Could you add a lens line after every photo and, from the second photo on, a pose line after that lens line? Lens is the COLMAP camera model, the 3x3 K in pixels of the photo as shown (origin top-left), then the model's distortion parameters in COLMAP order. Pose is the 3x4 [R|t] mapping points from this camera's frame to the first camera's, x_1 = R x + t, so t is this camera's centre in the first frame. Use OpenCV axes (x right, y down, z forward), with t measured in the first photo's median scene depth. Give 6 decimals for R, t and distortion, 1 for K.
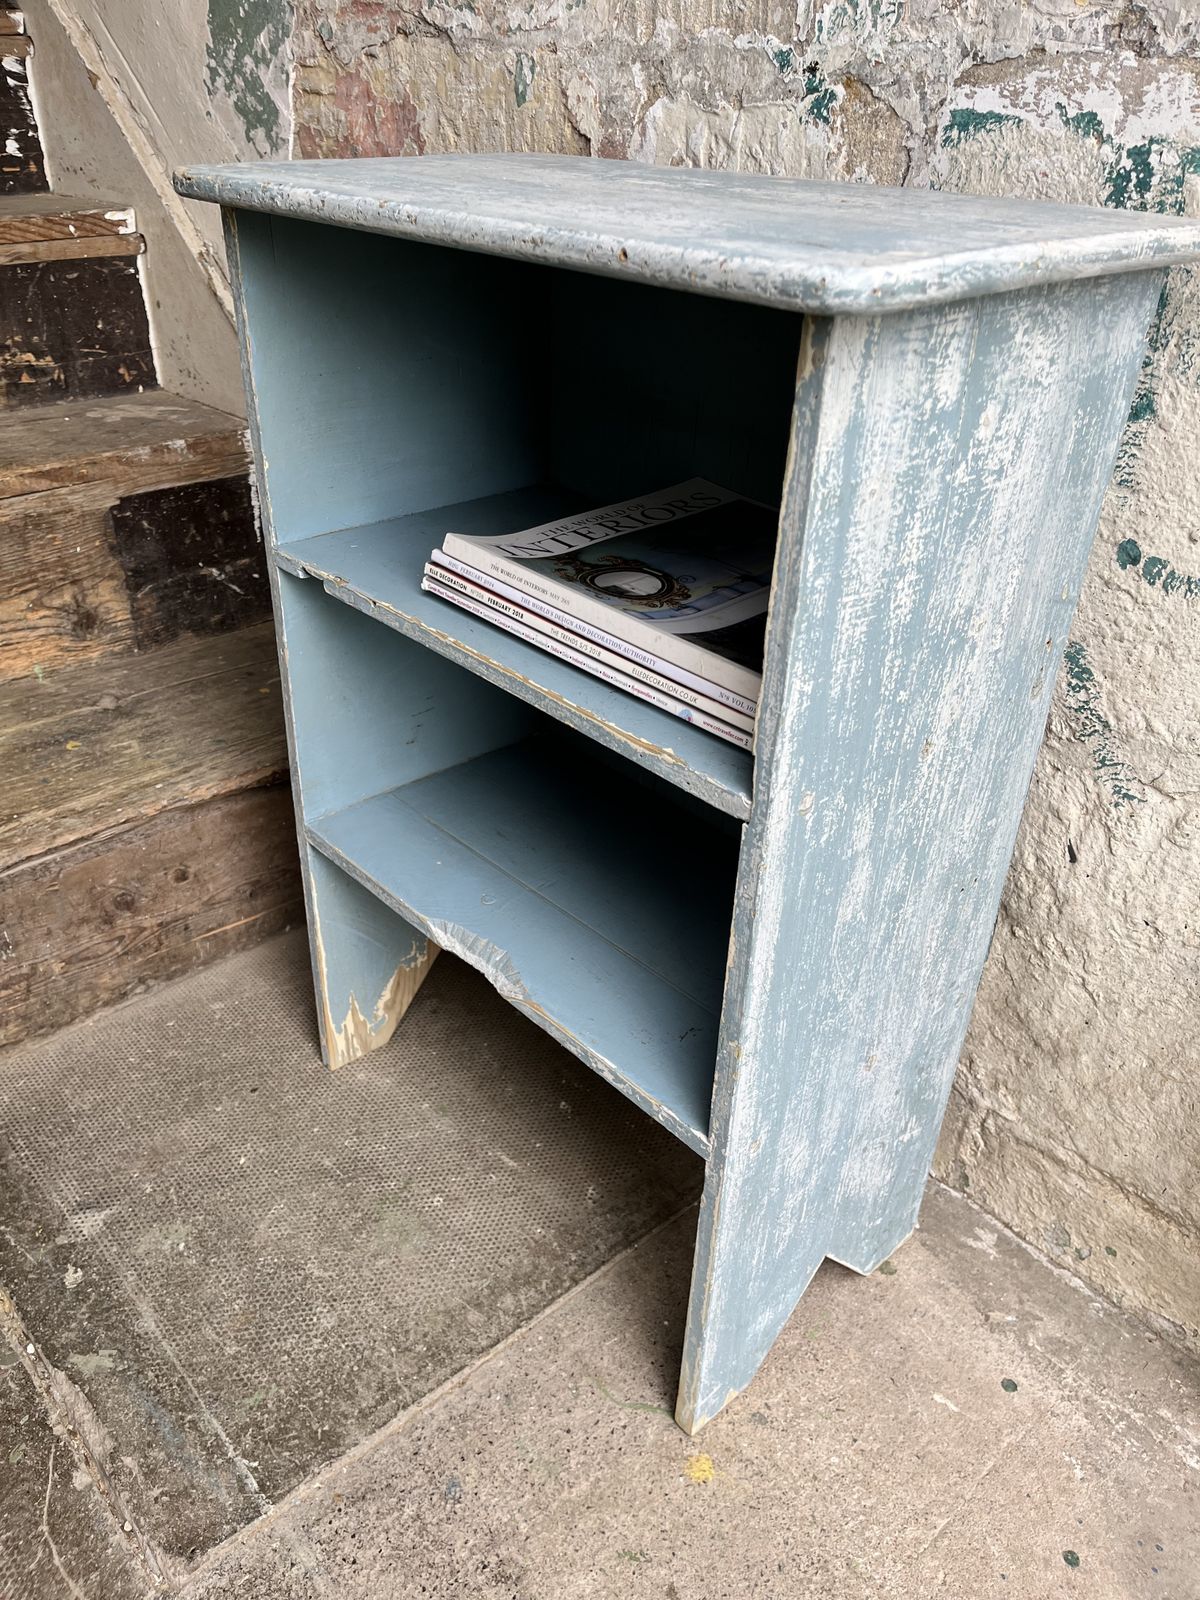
lens RADIAL K [[1204.3, 0, 588.1], [0, 1204.3, 806.6], [0, 0, 1]] dist [0.111816, -0.169207]
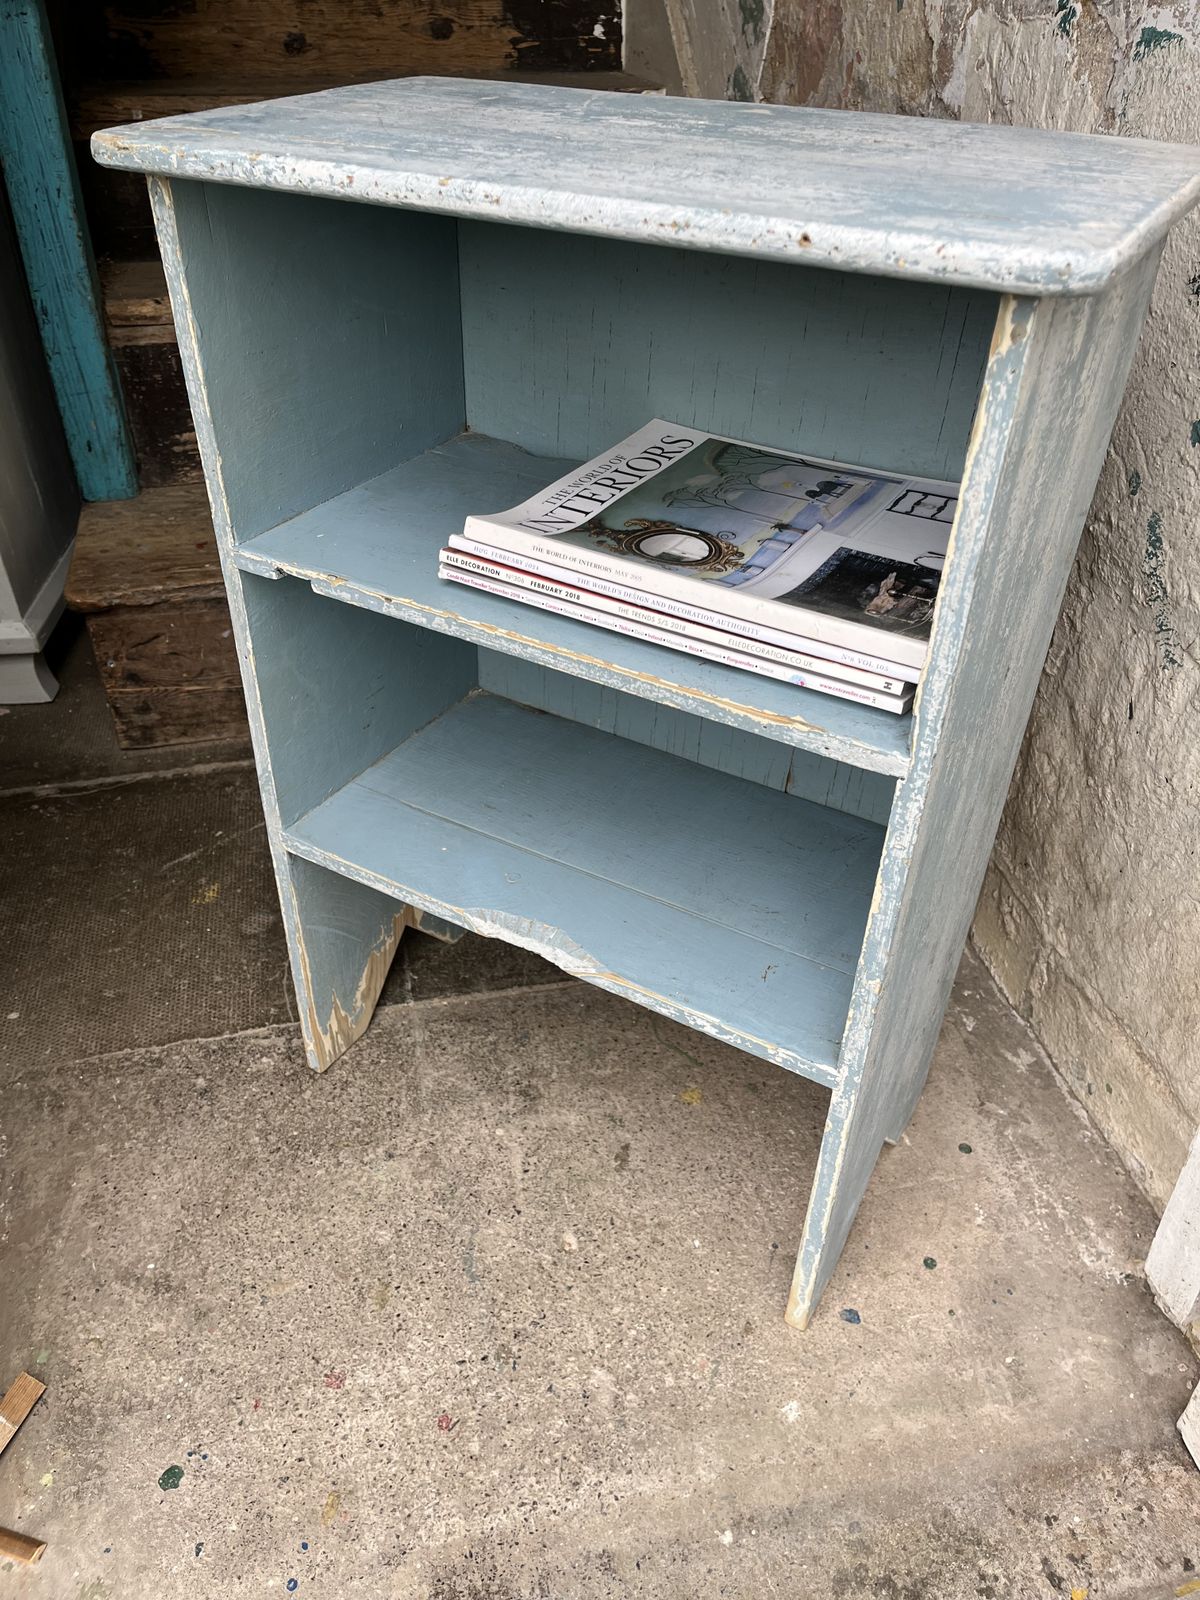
lens RADIAL K [[1217.4, 0, 596.5], [0, 1217.4, 810.0], [0, 0, 1]] dist [0.051025, -0.083056]
pose [[0.871932, 0.277144, -0.403641, 0.447240], [-0.247867, 0.960793, 0.124256, 0.107727], [0.422252, -0.008294, 0.906440, -0.228165]]
